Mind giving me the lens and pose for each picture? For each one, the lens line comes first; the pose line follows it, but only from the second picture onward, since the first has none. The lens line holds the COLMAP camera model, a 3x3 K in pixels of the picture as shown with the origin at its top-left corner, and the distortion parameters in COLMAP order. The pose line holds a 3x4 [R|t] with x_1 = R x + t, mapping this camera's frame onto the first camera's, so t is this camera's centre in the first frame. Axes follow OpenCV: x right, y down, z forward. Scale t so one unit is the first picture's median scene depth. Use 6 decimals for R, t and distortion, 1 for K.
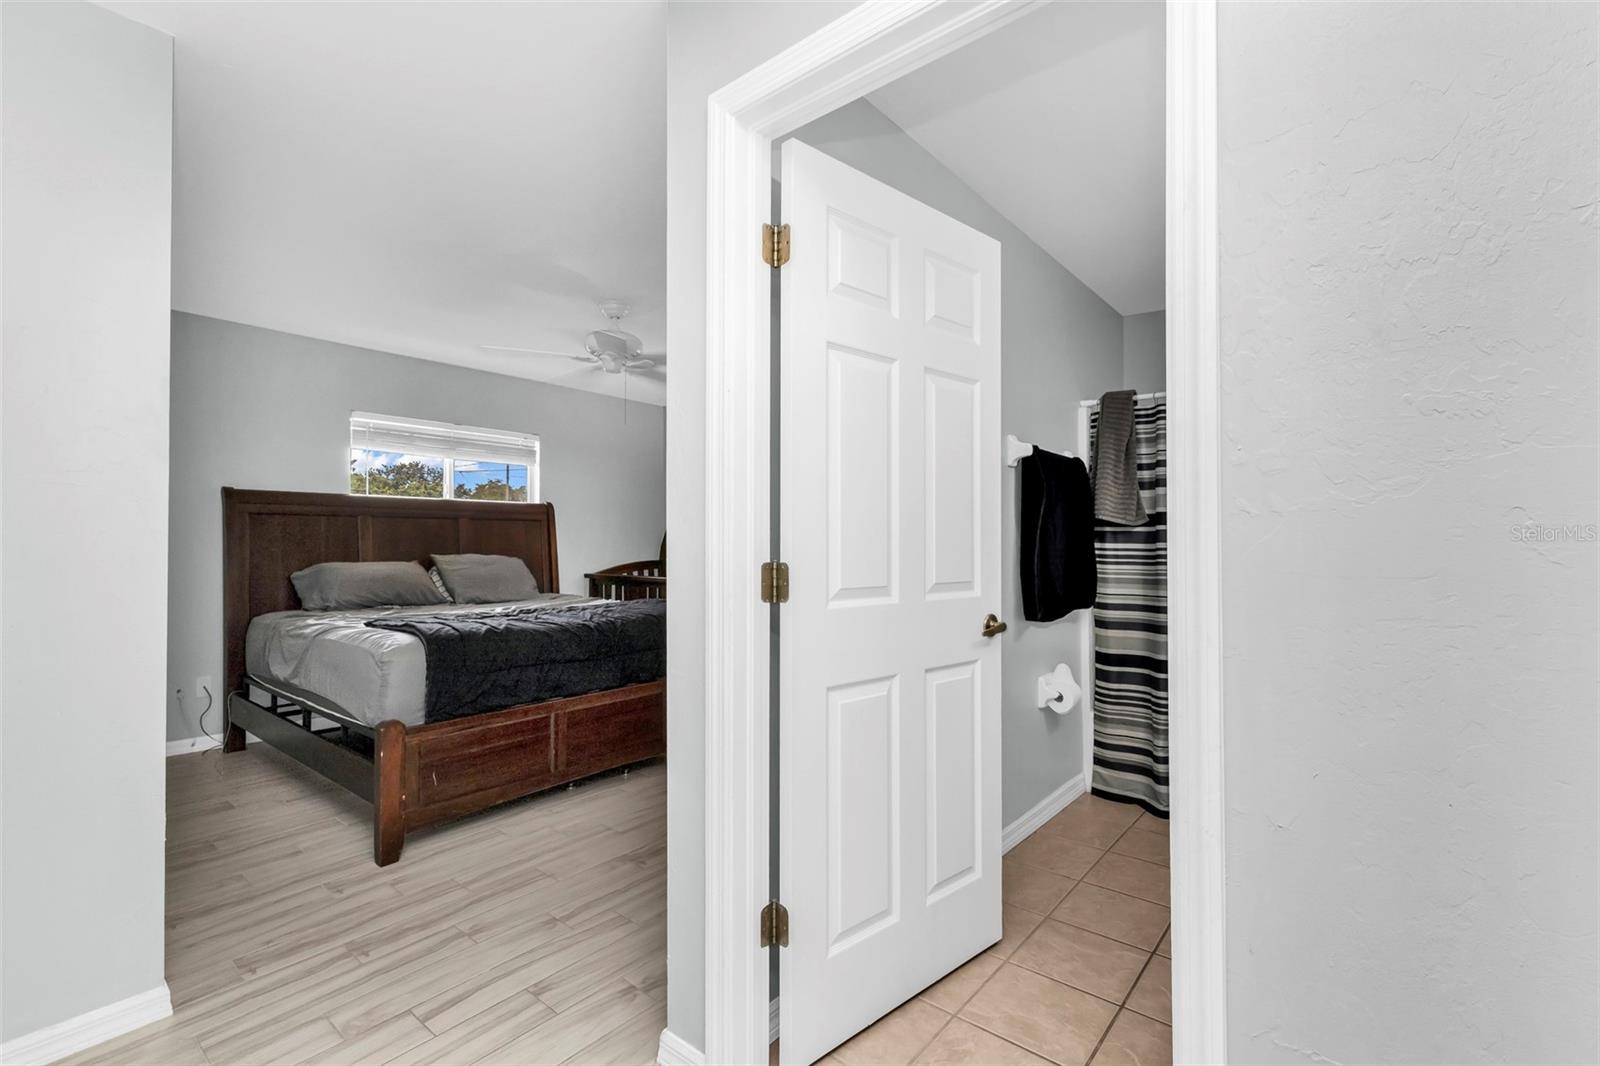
lens RADIAL K [[723.1, 0, 800.0], [0, 723.1, 533.0], [0, 0, 1]] dist [0.001673, 0.000136]
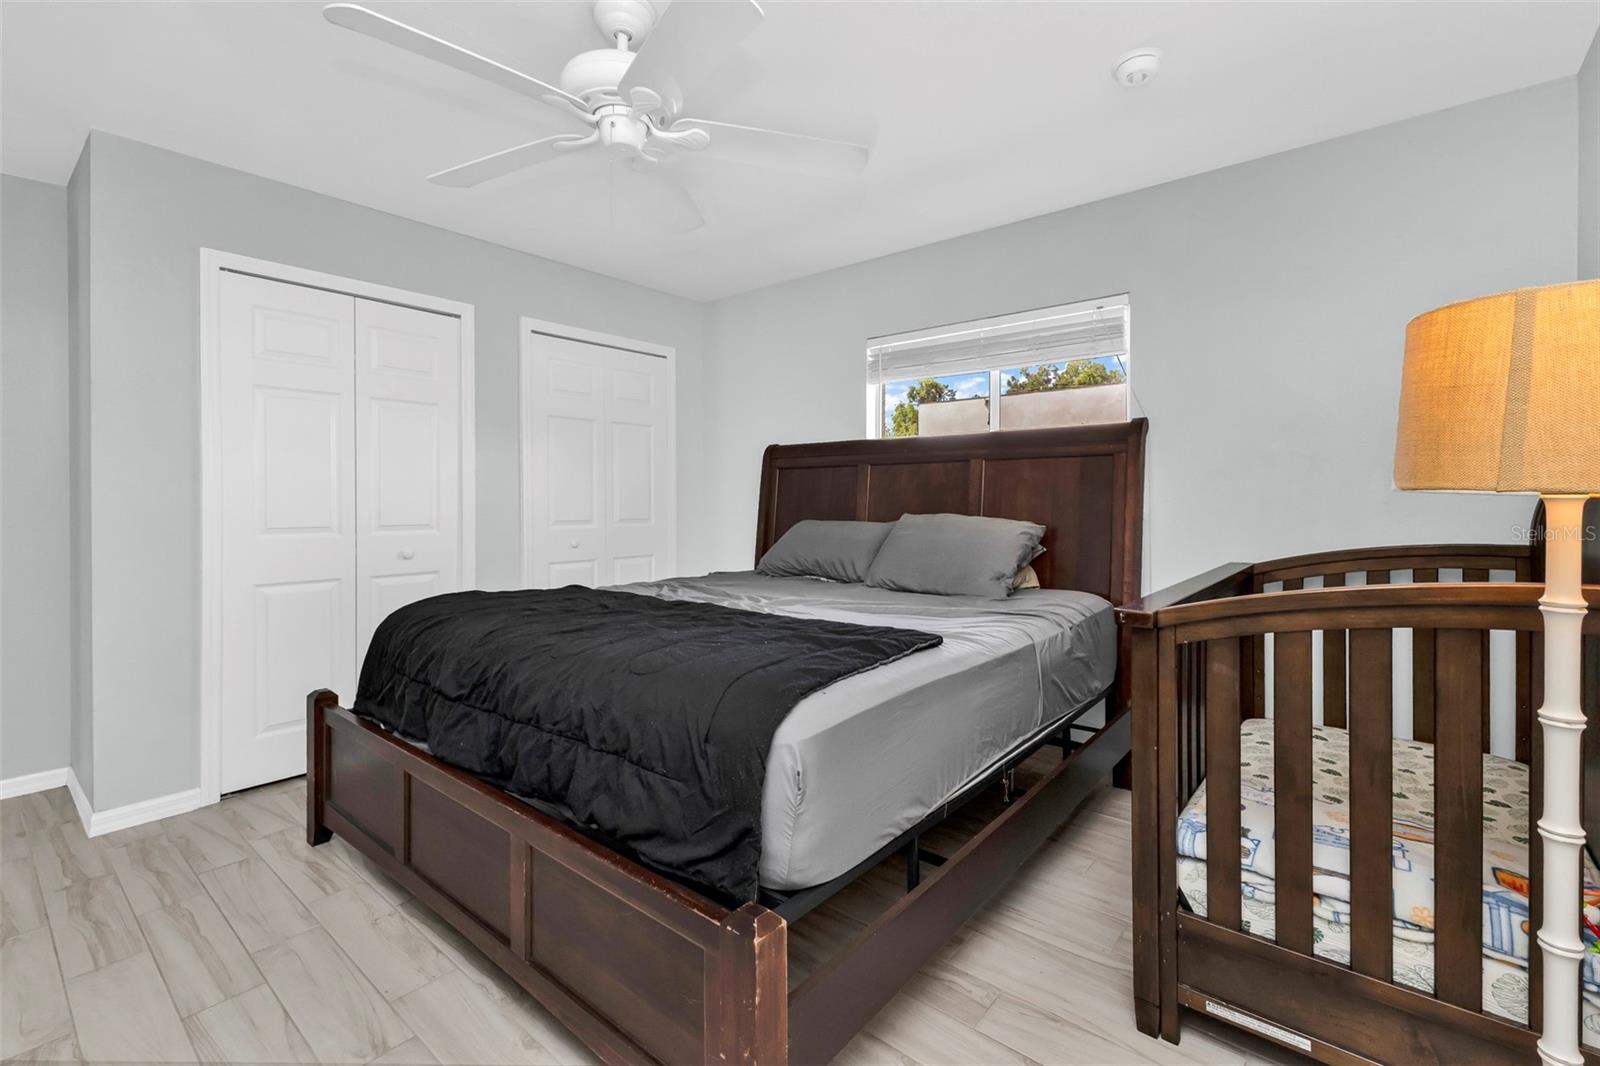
lens RADIAL K [[703.8, 0, 795.3], [0, 703.8, 497.6], [0, 0, 1]] dist [0.001126, 0.000142]
pose [[-0.001463, -0.000248, -0.999999, 0.242713], [0.011222, 0.999937, -0.000265, 0.018463], [0.999936, -0.011222, -0.001460, 1.213067]]
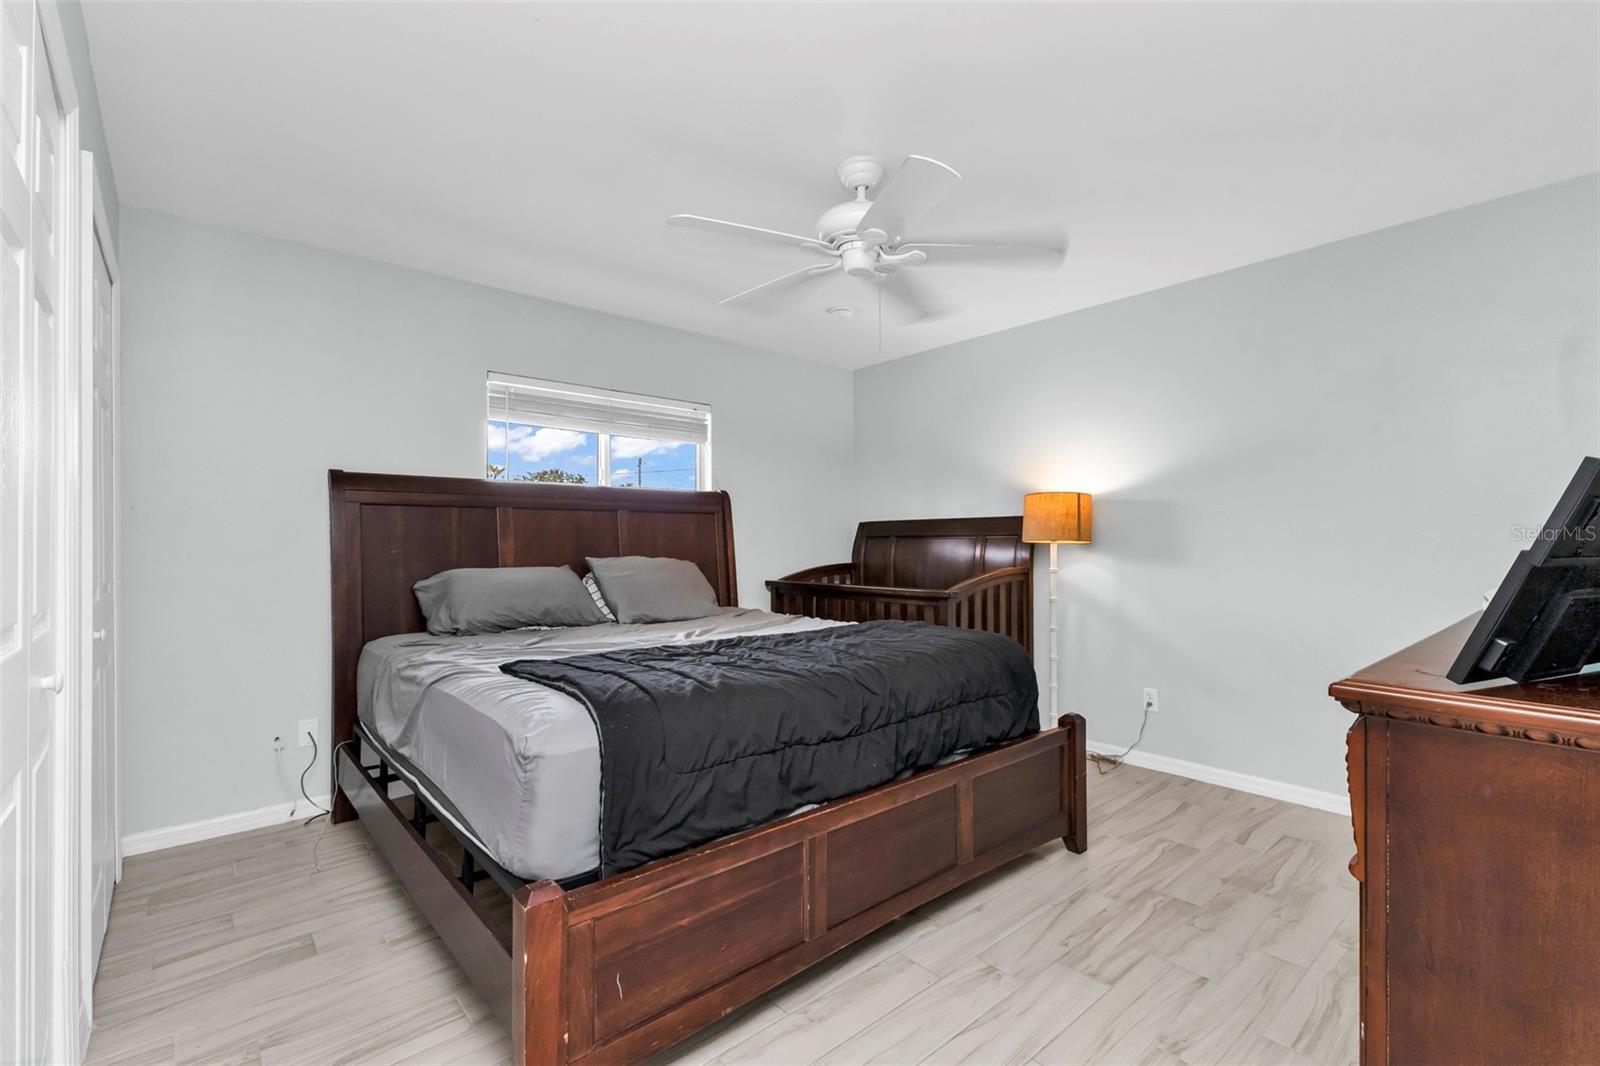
lens RADIAL K [[723.1, 0, 800.0], [0, 723.1, 533.0], [0, 0, 1]] dist [0.001673, 0.000136]
pose [[0.986482, -0.009174, -0.163611, -0.226762], [0.008914, 0.999958, -0.002327, 0.011053], [0.163625, 0.000837, 0.986522, 0.397814]]
